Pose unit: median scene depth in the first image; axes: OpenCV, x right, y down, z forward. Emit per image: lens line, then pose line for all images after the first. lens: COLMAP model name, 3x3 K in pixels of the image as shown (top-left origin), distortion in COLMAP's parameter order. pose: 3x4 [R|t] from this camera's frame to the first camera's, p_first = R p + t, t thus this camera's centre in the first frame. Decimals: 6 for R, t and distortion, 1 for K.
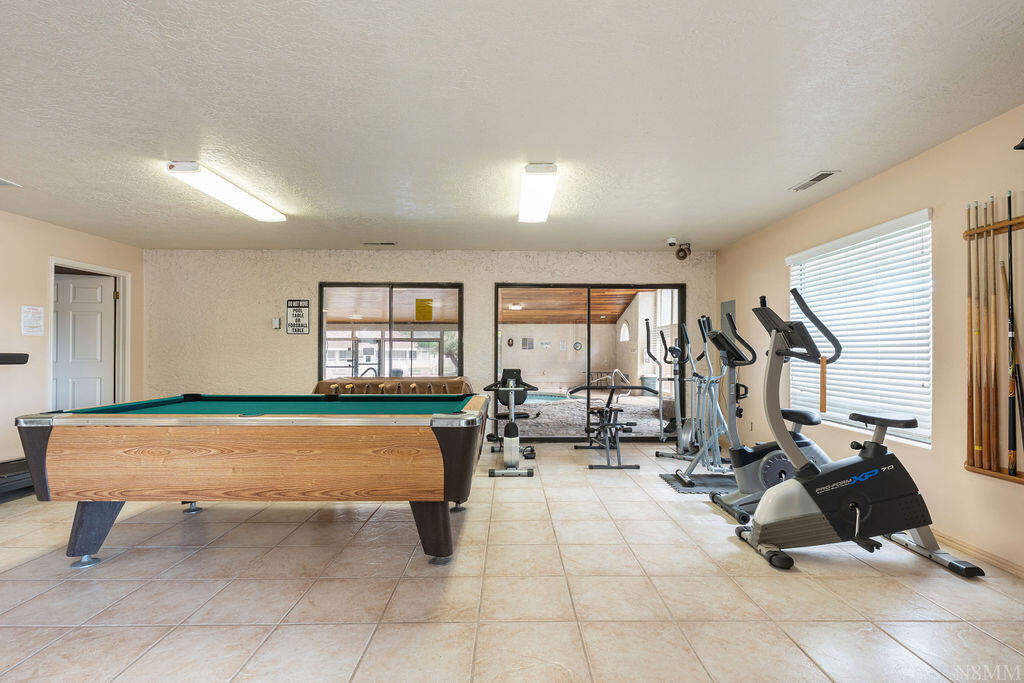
lens RADIAL K [[489.6, 0, 512.0], [0, 489.6, 341.5], [0, 0, 1]] dist [-0.003237, -0.000696]
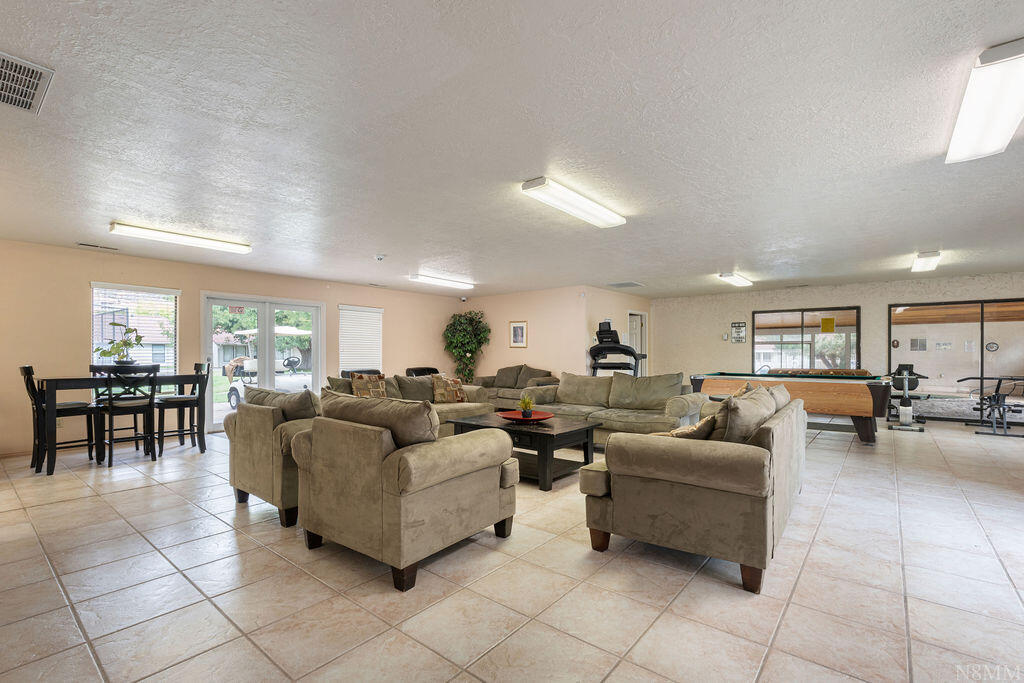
lens RADIAL K [[454.1, 0, 512.0], [0, 454.1, 341.5], [0, 0, 1]] dist [-0.003671, -0.000094]
pose [[0.764783, -0.009947, -0.644211, -0.026456], [0.007581, 0.999951, -0.006440, -0.015312], [0.644243, 0.000042, 0.764821, -0.824415]]
